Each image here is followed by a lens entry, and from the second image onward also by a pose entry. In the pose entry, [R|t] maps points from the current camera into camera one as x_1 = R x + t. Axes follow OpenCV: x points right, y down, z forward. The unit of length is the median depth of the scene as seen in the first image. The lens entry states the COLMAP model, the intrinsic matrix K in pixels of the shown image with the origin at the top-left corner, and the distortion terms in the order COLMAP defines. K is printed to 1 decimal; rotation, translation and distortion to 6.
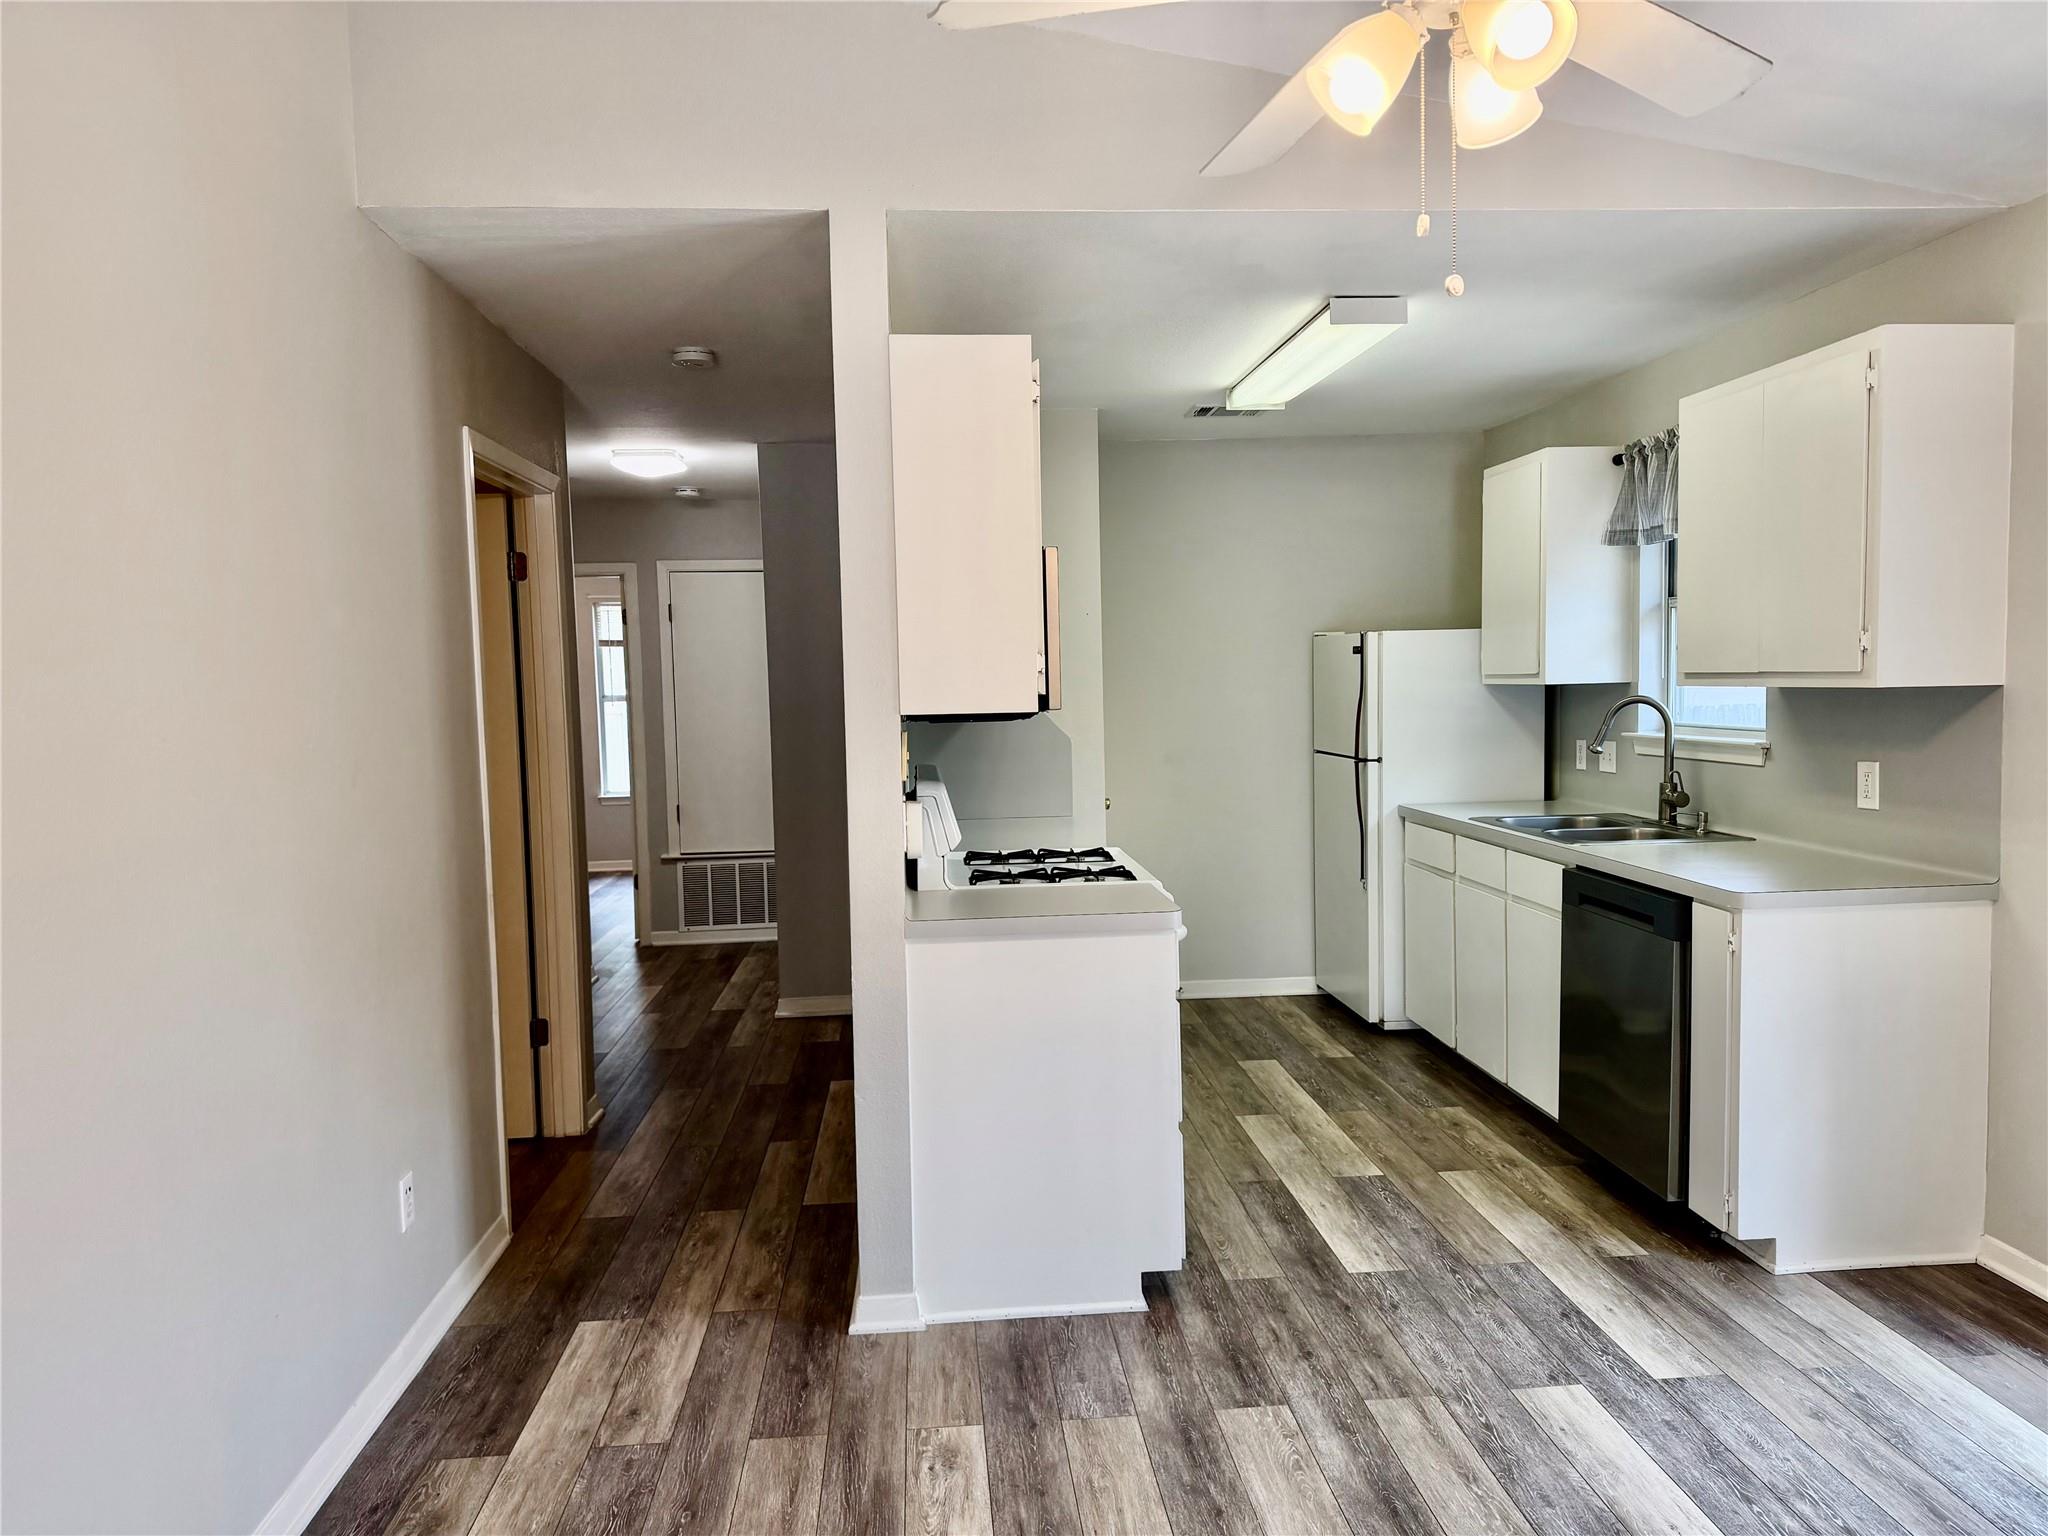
lens RADIAL K [[1435.6, 0, 1024.0], [0, 1435.6, 768.0], [0, 0, 1]] dist [0.081624, -0.004567]
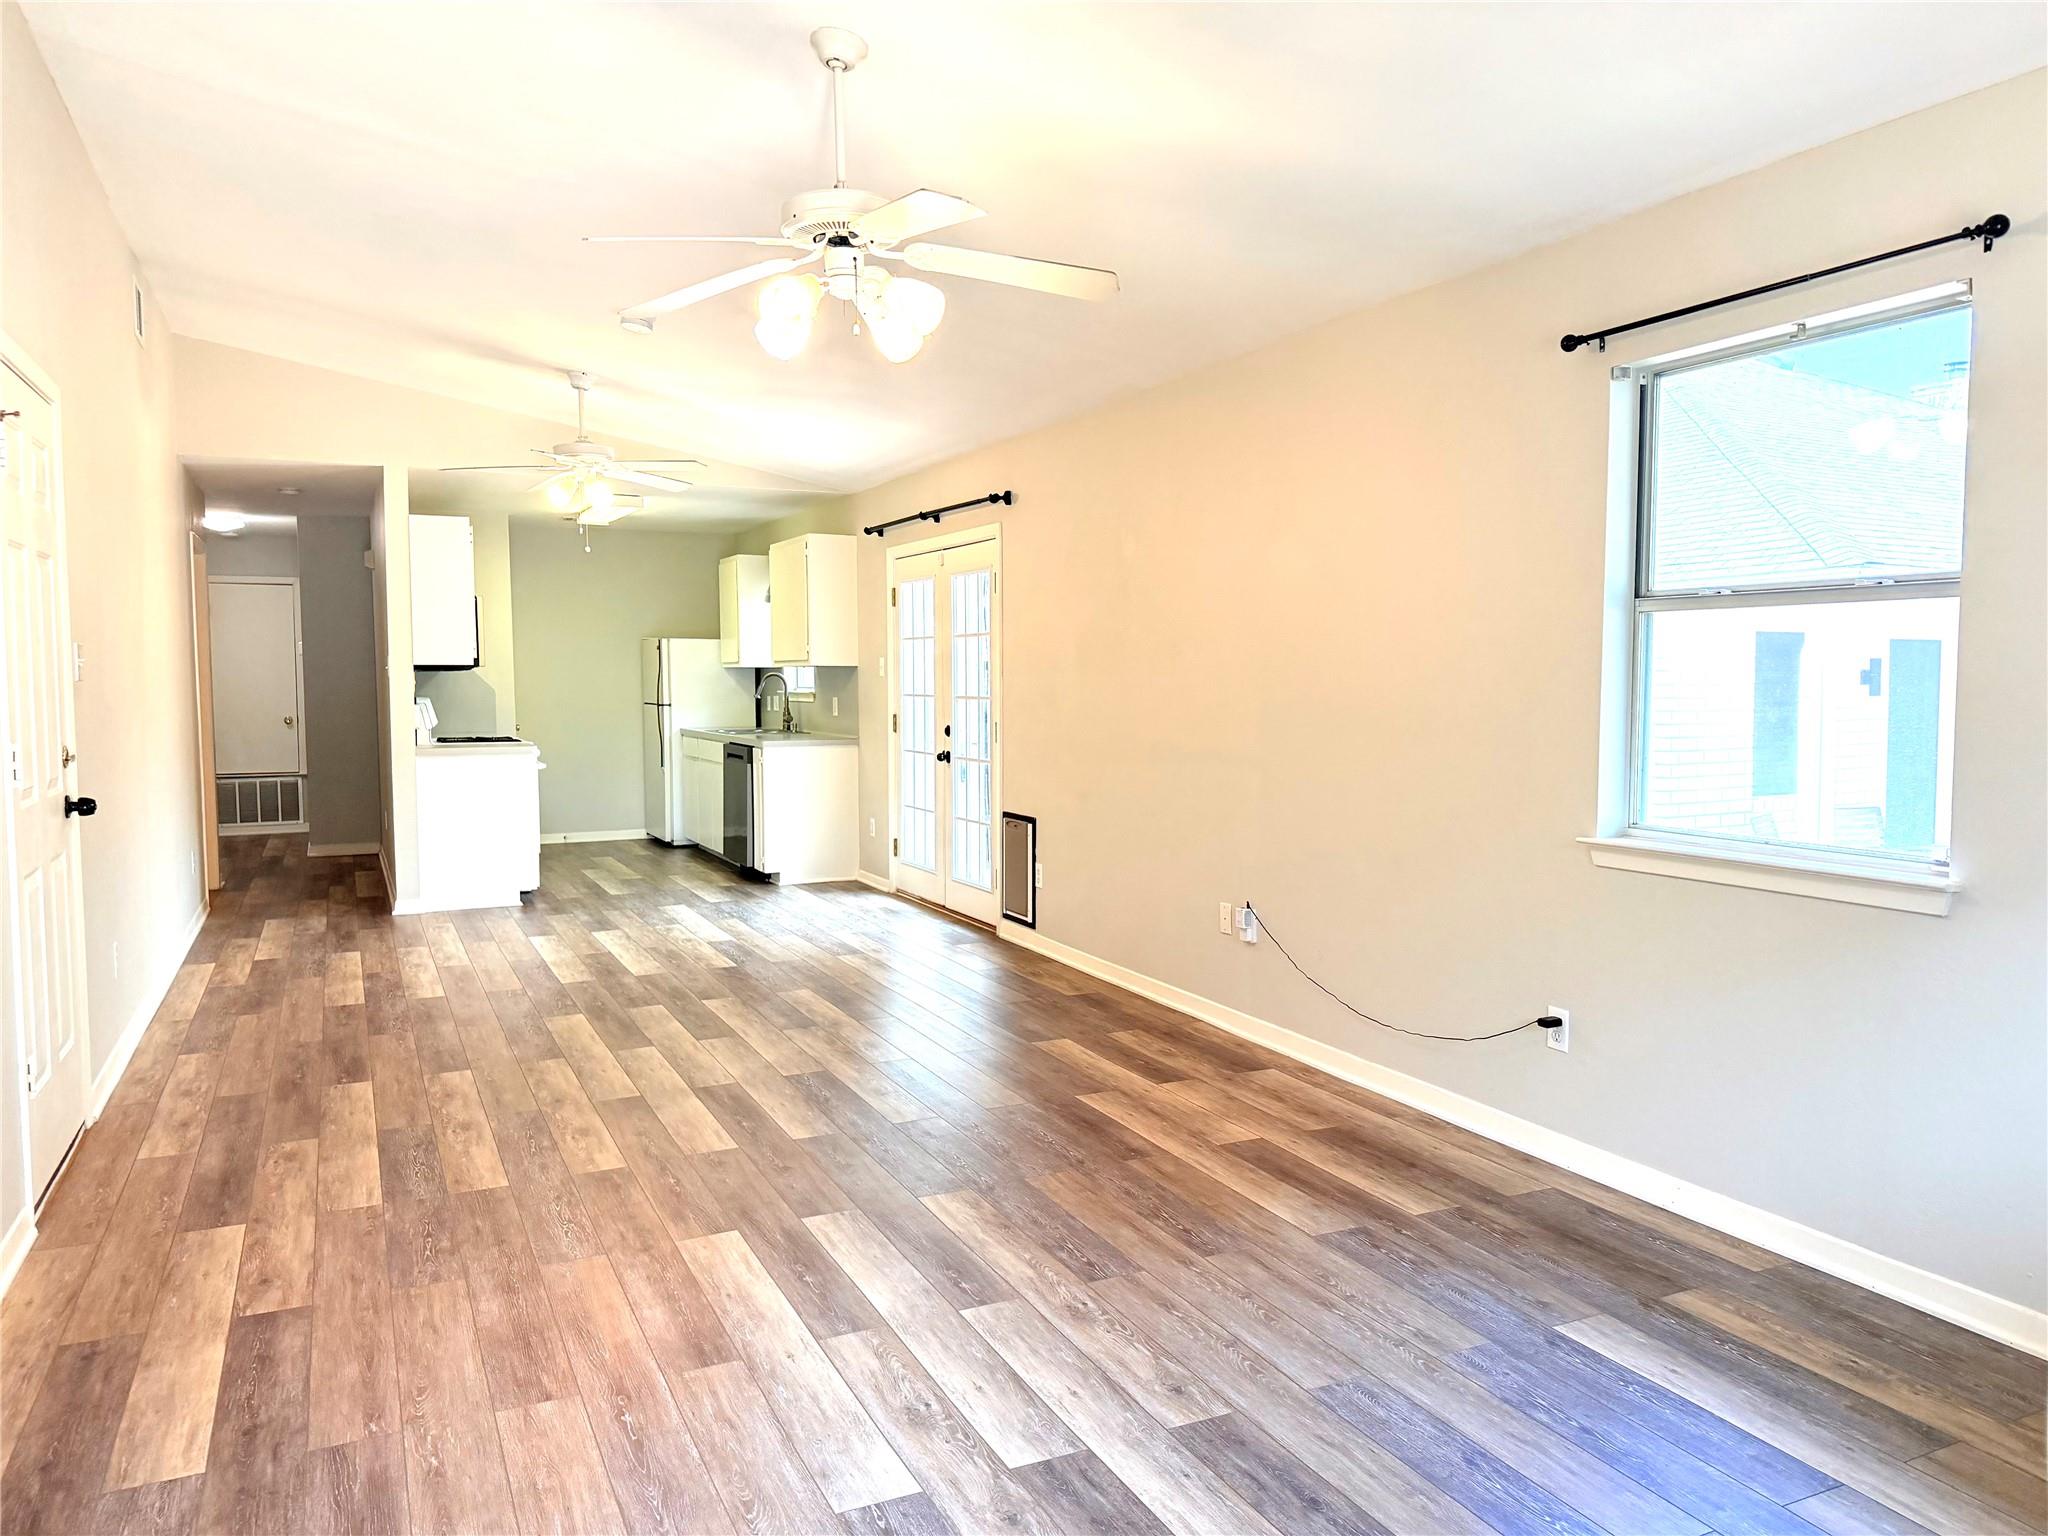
lens RADIAL K [[1435.6, 0, 1024.0], [0, 1435.6, 768.0], [0, 0, 1]] dist [0.081624, -0.004567]
pose [[0.934335, -0.007448, 0.356319, 0.001988], [0.009328, 0.999950, -0.003558, 0.128465], [-0.356275, 0.006648, 0.934358, -1.390184]]
